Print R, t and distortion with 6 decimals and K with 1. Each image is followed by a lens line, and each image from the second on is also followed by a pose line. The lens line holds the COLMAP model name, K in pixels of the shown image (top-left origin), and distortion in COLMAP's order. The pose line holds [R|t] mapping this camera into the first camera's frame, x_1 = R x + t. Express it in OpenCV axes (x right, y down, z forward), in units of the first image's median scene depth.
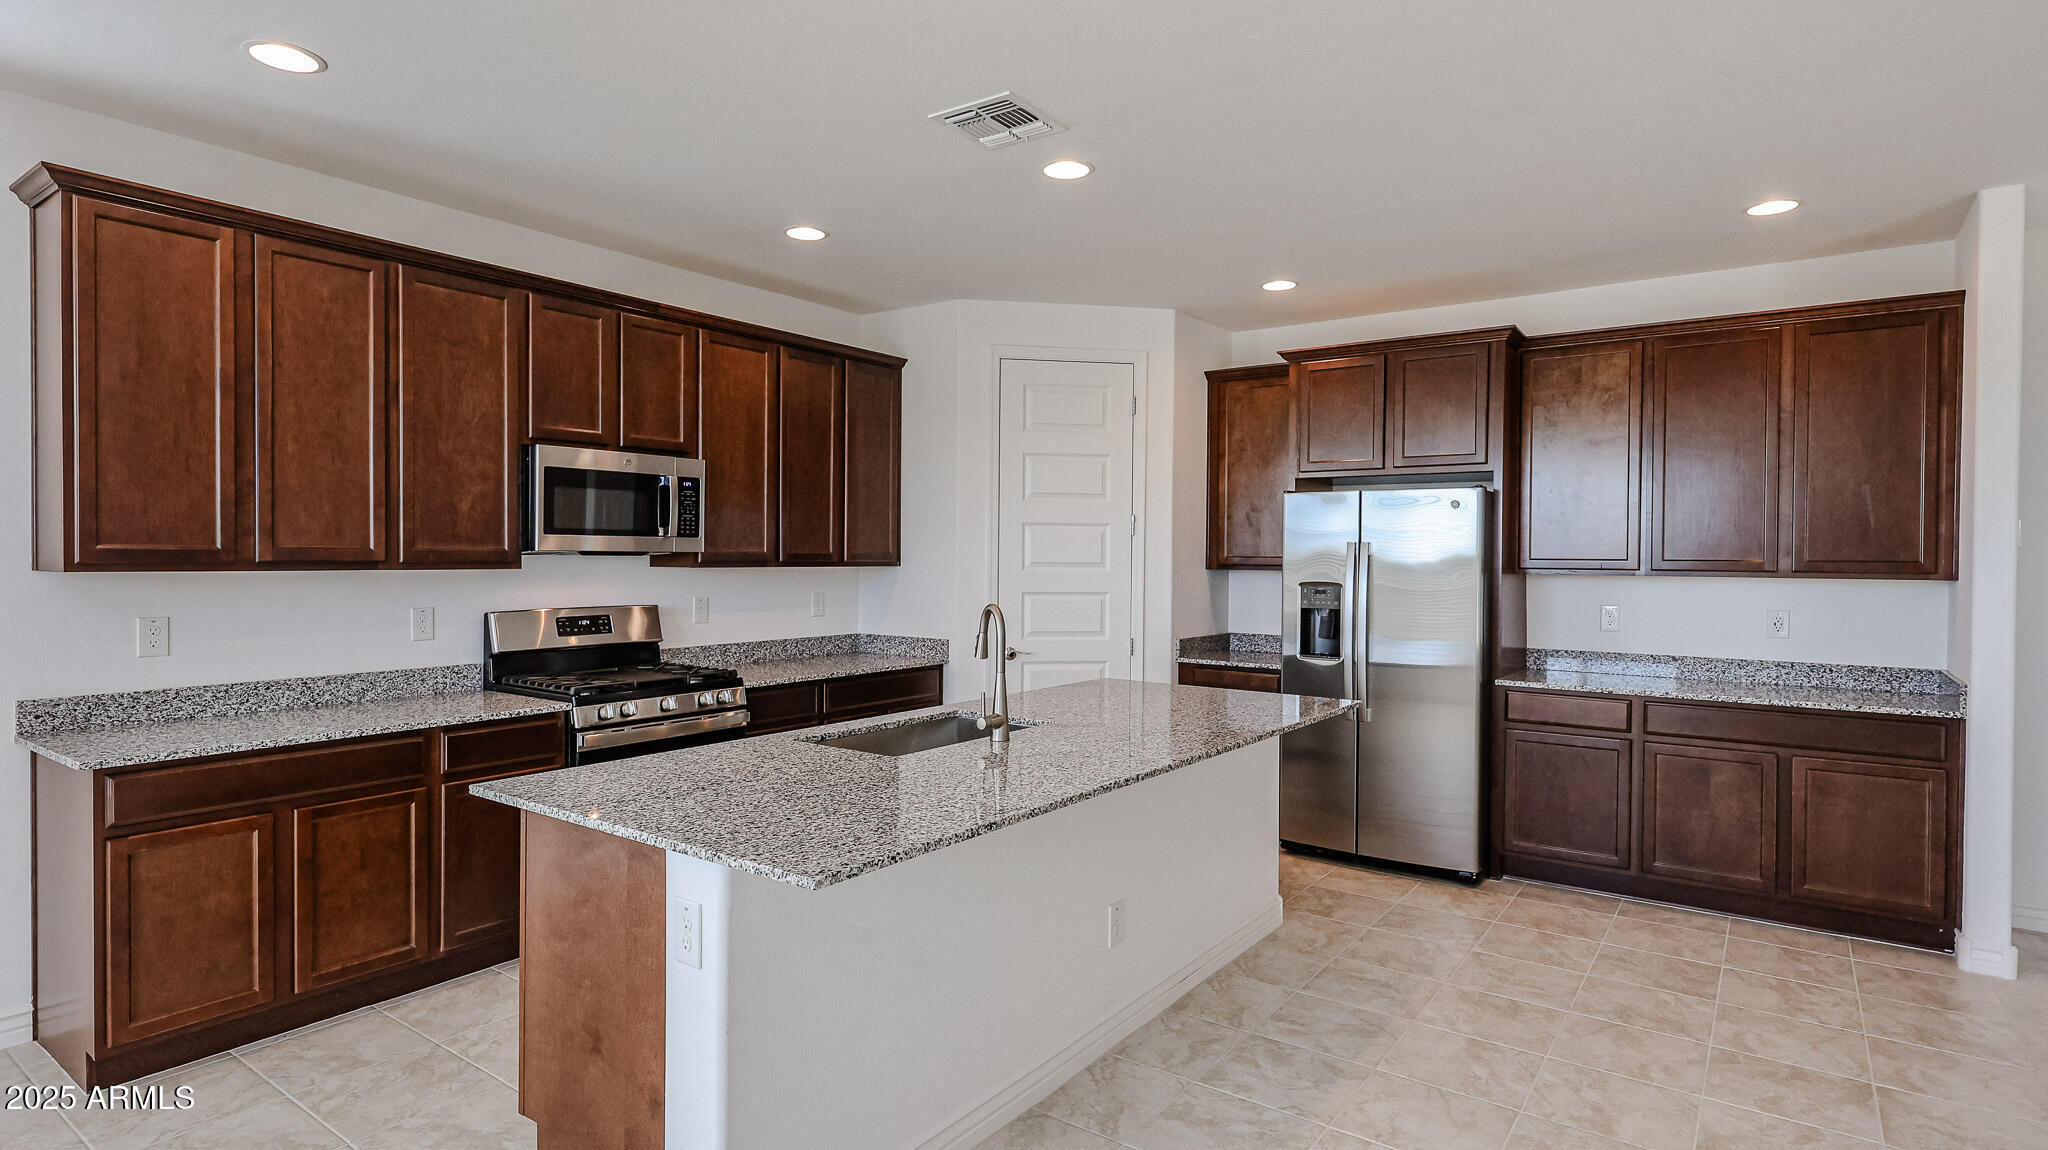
lens RADIAL K [[1041.4, 0, 1024.0], [0, 1041.4, 575.0], [0, 0, 1]] dist [-0.003256, -0.000295]
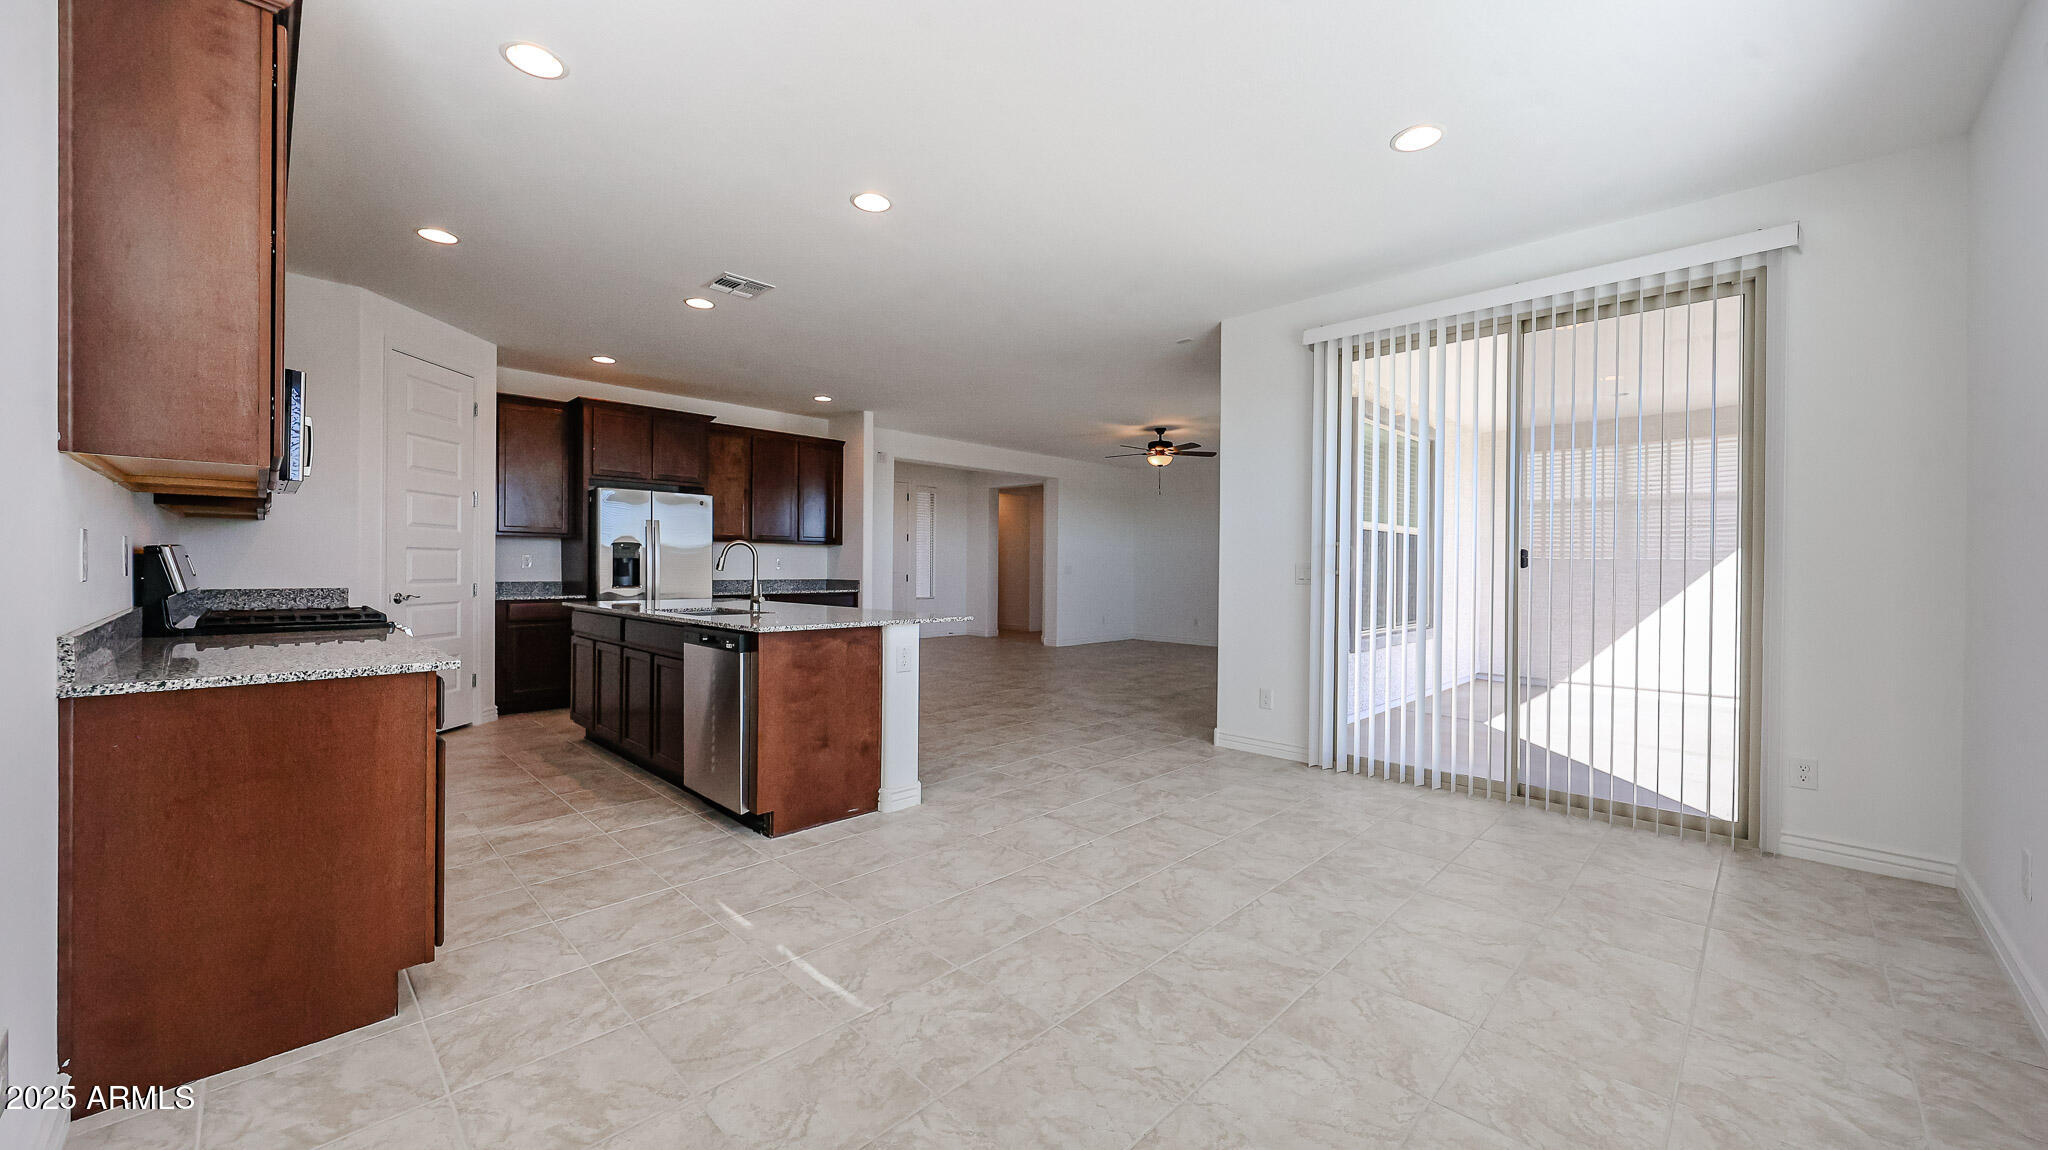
lens RADIAL K [[773.2, 0, 1024.0], [0, 773.2, 575.0], [0, 0, 1]] dist [-0.000019, 0.000017]
pose [[0.155942, -0.010880, 0.987706, -0.983971], [0.010893, 0.999897, 0.009294, 0.062425], [-0.987706, 0.009309, 0.156044, 0.205040]]
